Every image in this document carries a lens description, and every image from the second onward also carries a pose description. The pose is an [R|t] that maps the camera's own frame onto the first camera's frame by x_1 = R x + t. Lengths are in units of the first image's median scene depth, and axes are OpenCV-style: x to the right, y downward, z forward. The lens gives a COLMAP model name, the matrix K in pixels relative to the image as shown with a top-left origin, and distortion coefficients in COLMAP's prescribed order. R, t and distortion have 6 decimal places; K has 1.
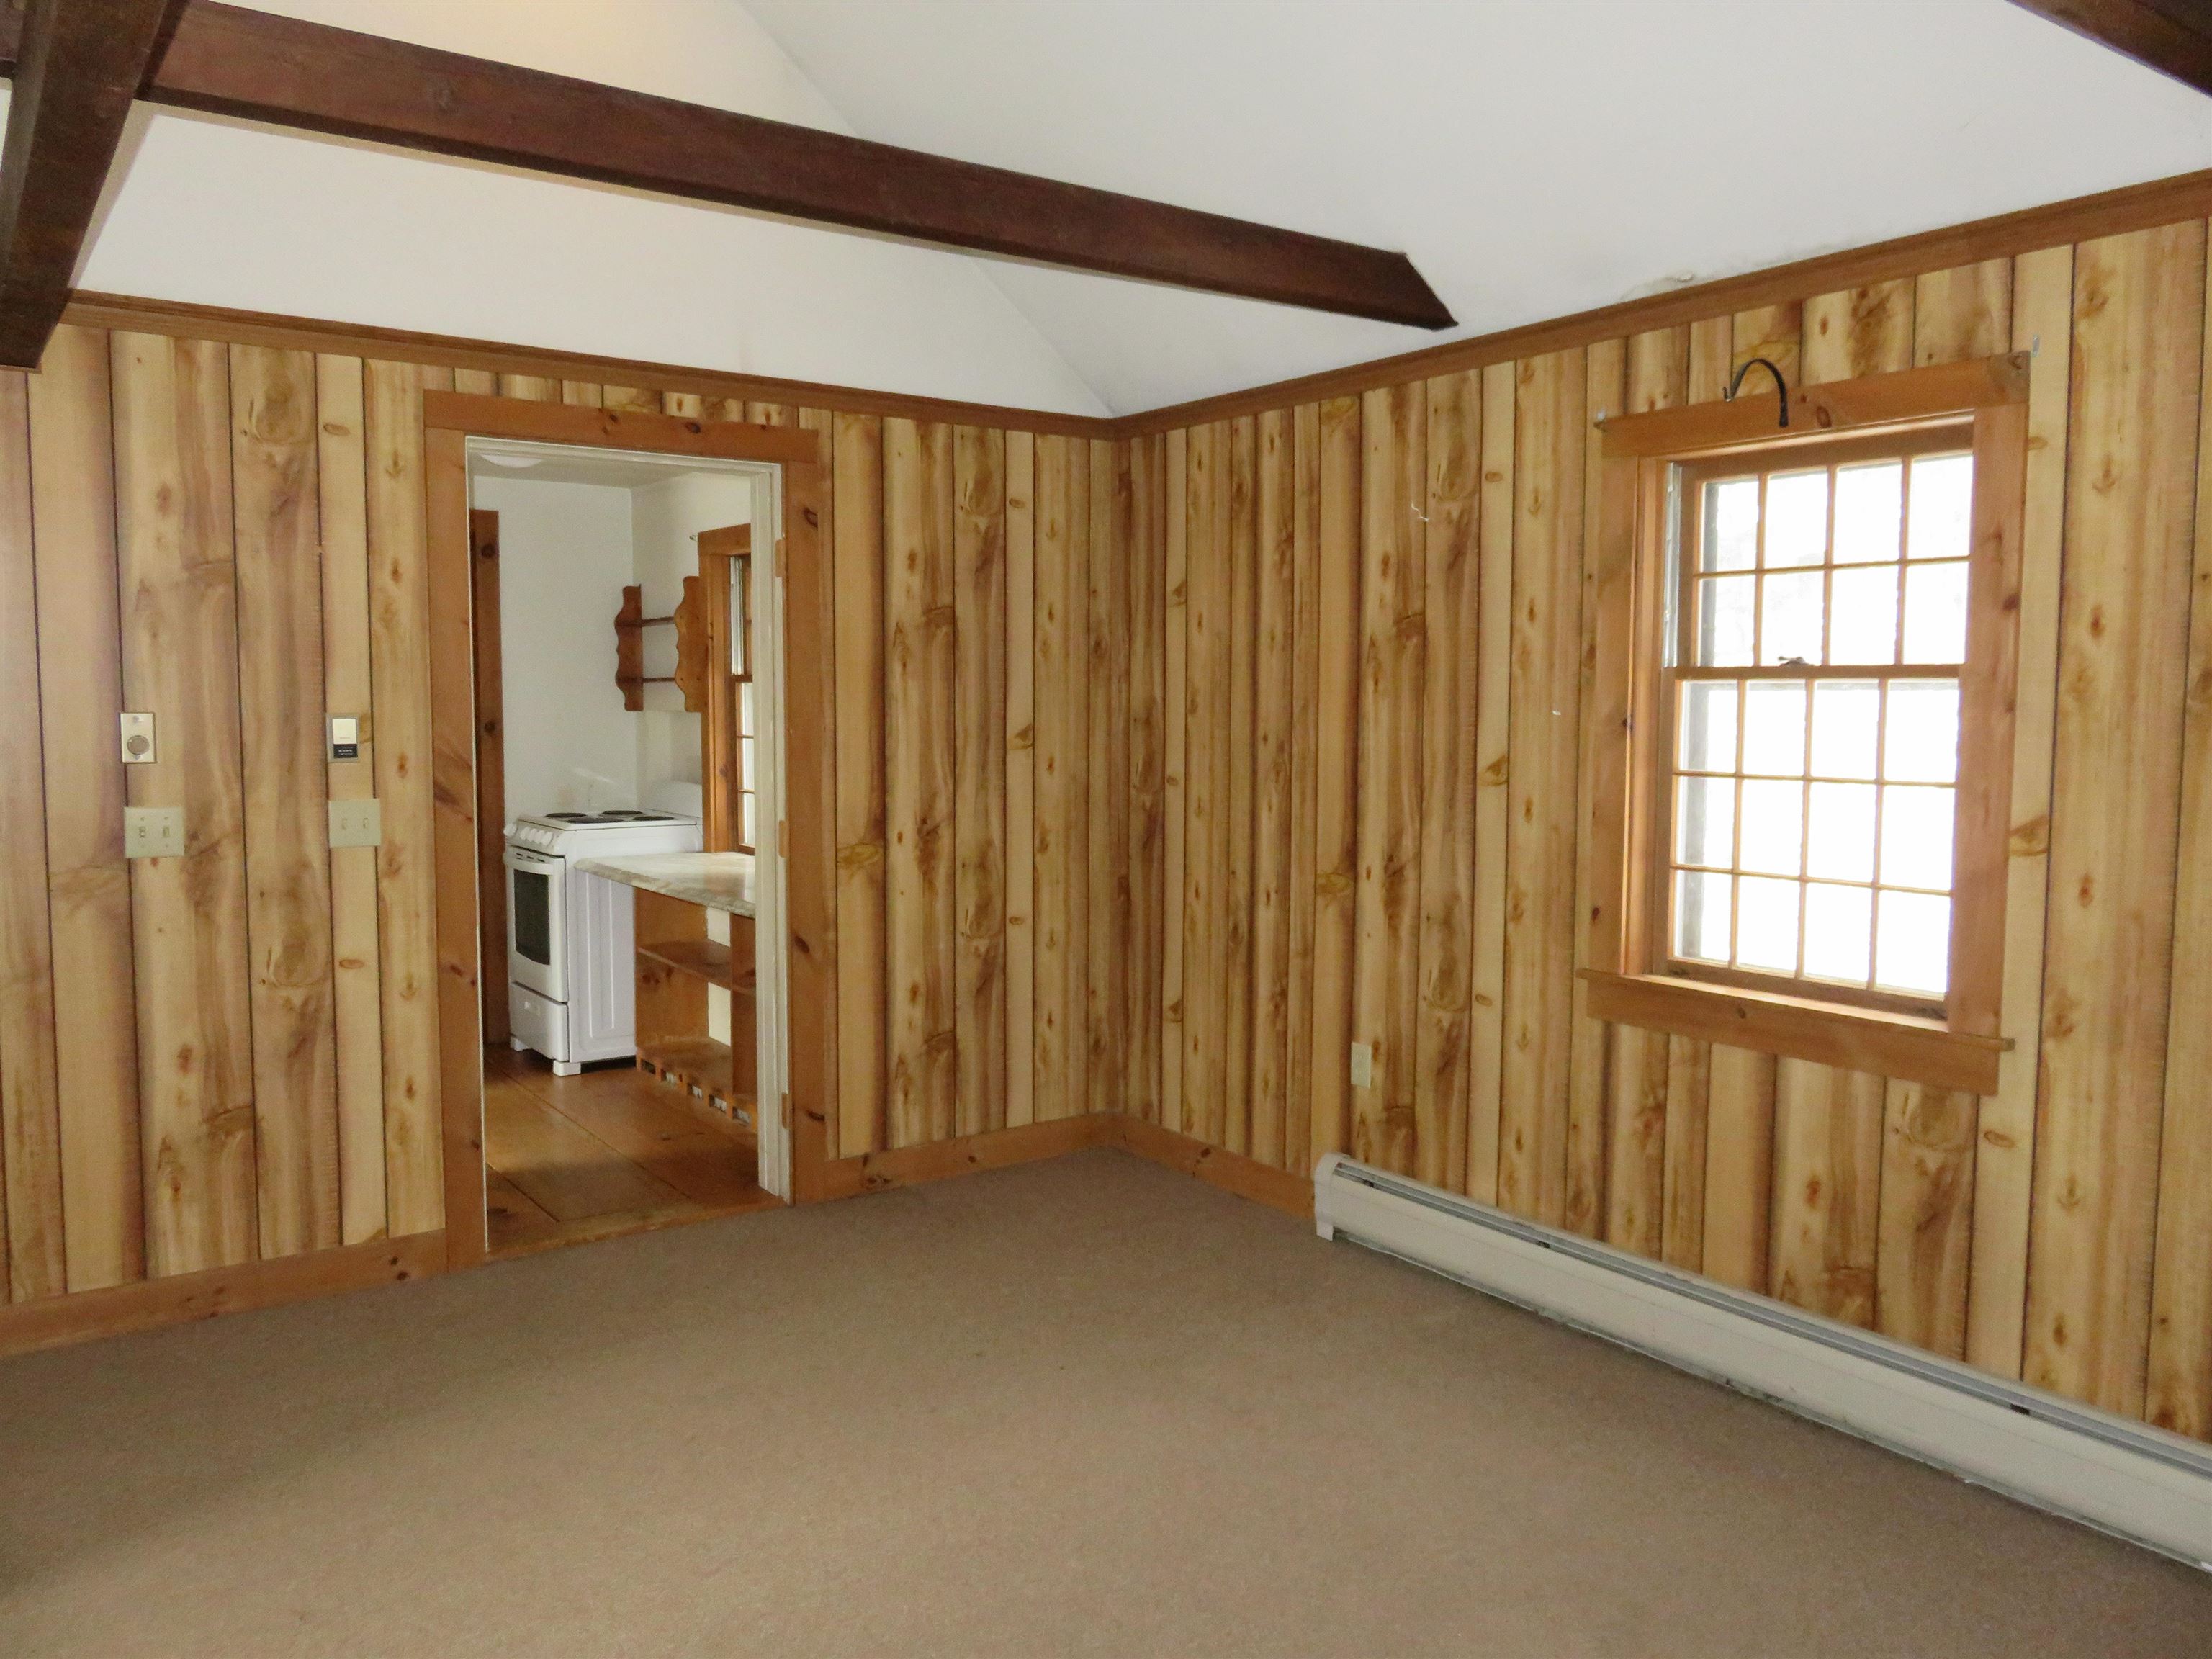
lens RADIAL K [[1650.8, 0, 1098.4], [0, 1650.8, 822.3], [0, 0, 1]] dist [-0.005473, -0.003404]
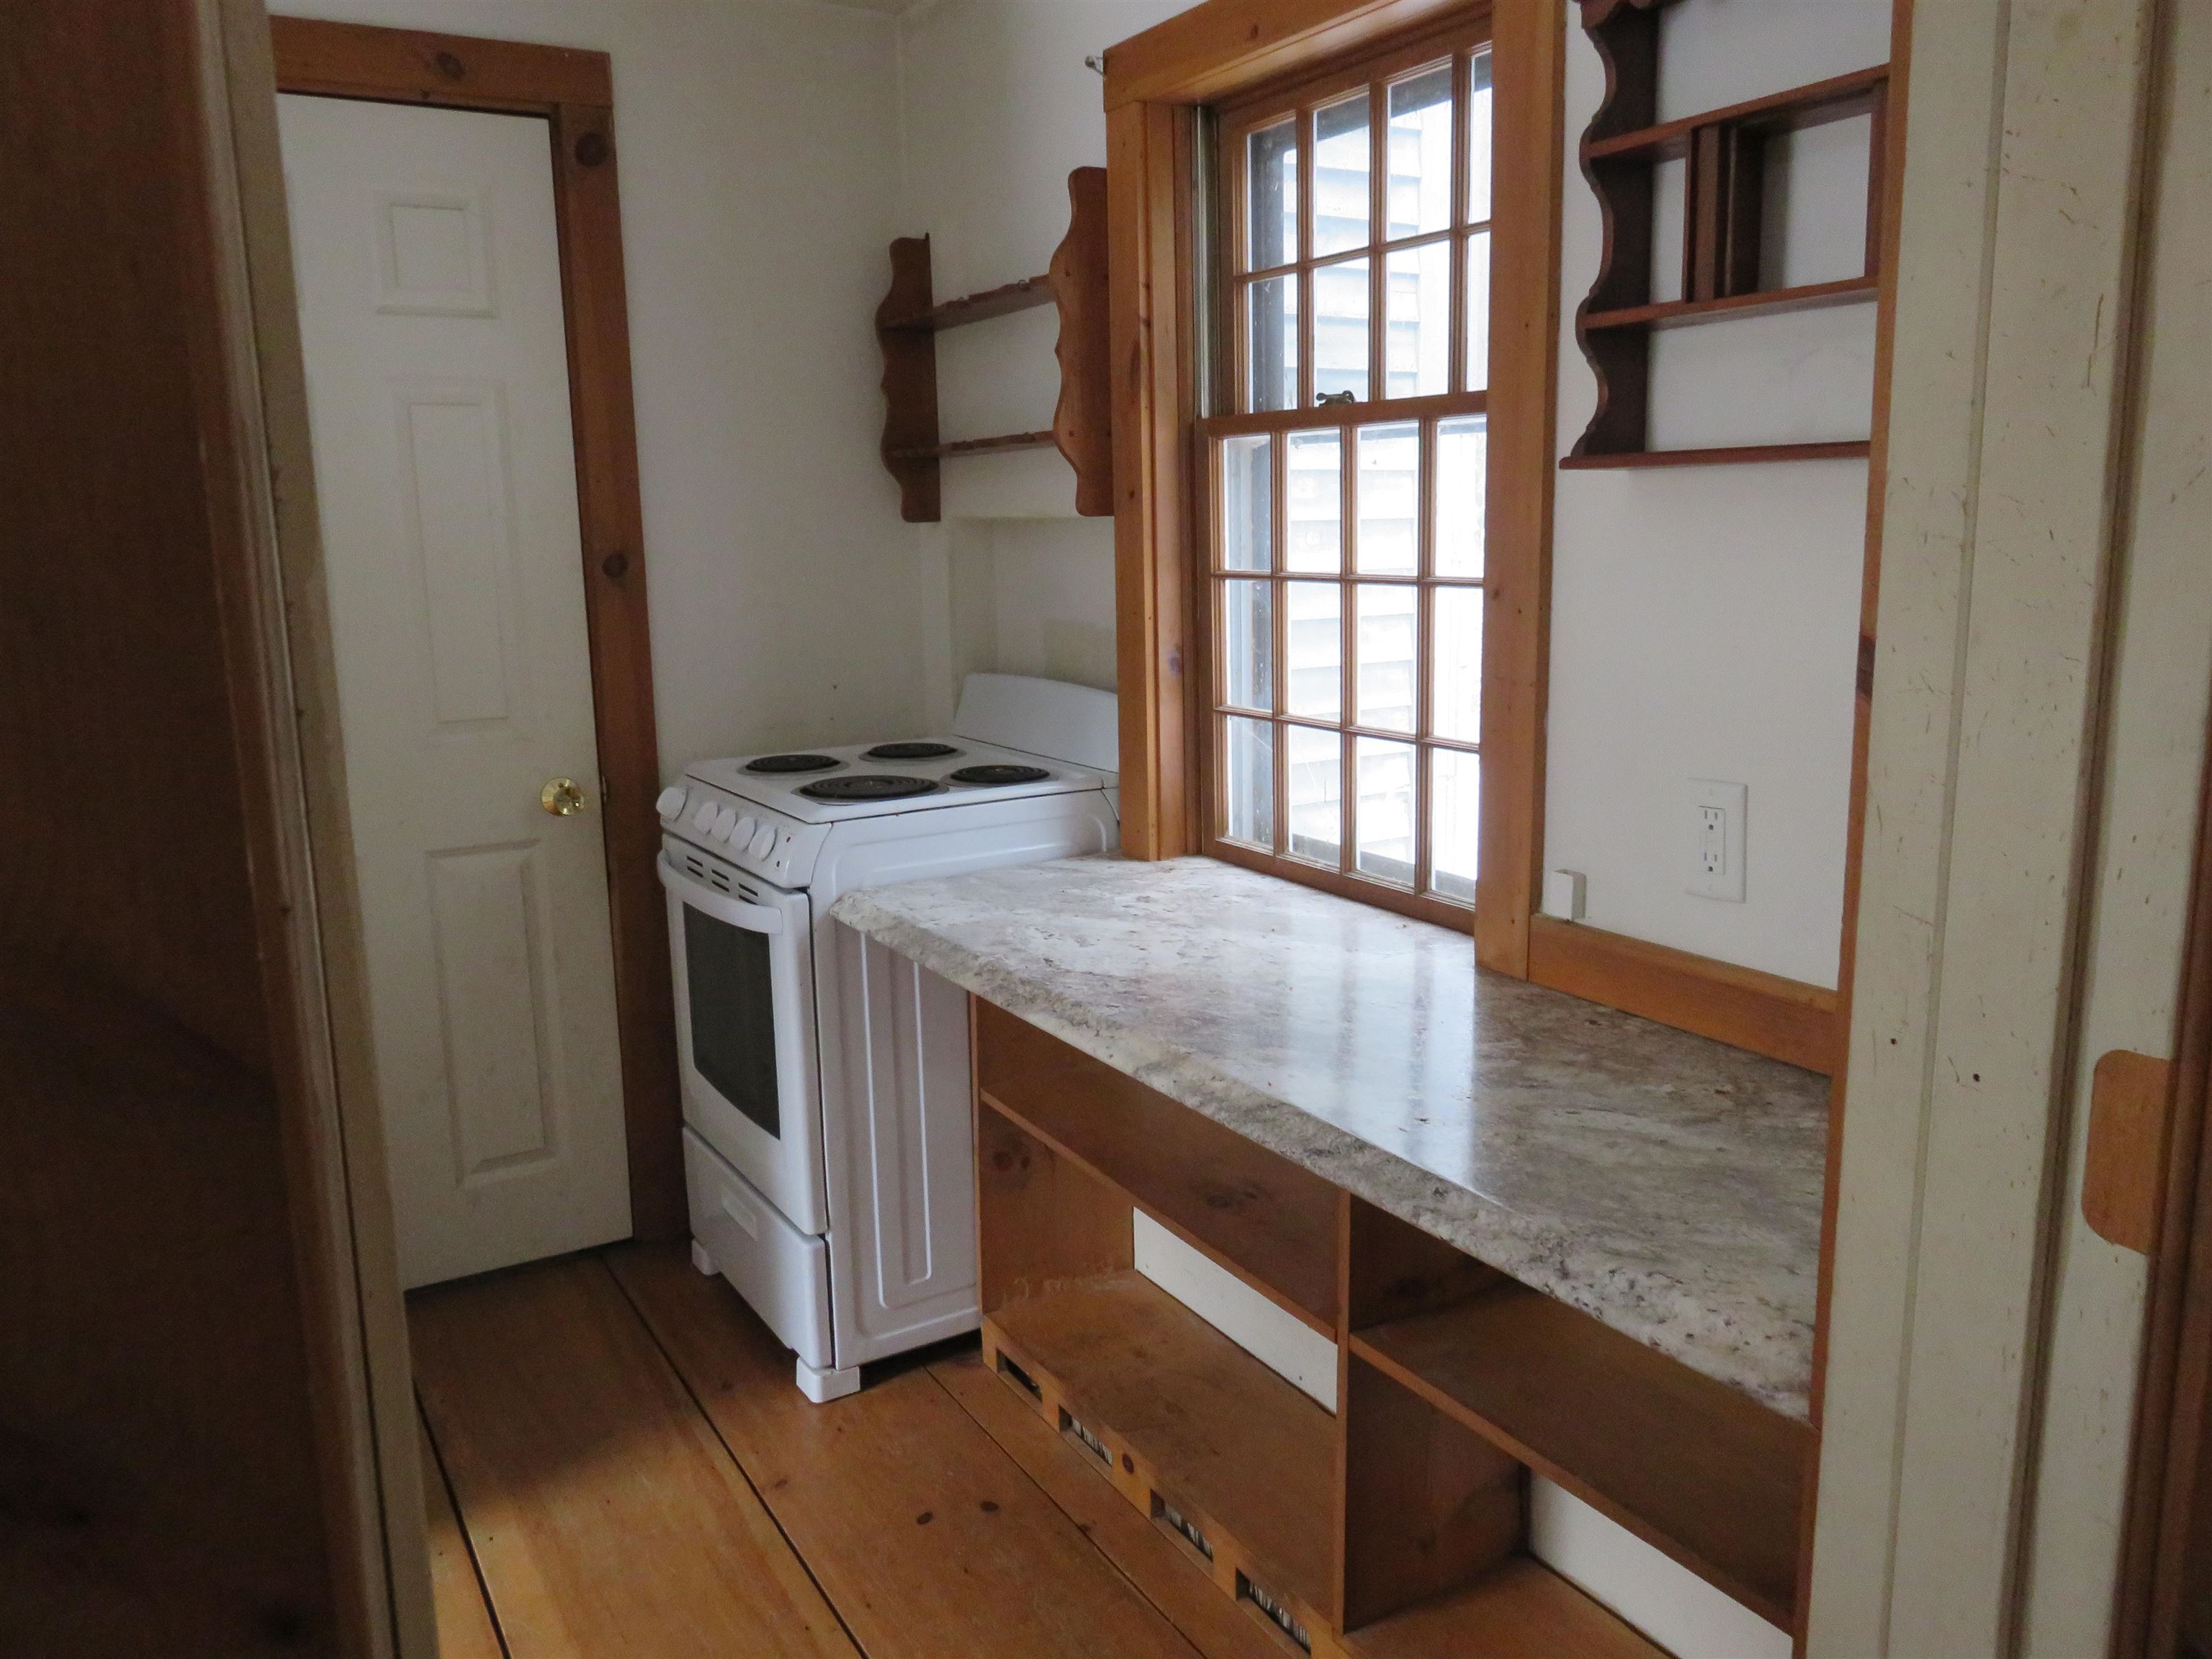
lens RADIAL K [[1650.8, 0, 1098.4], [0, 1650.8, 822.3], [0, 0, 1]] dist [-0.005473, -0.003404]
pose [[0.996594, -0.008926, -0.081977, -0.219588], [0.017827, 0.993937, 0.108499, -0.037297], [0.080511, -0.109591, 0.990711, 0.608879]]
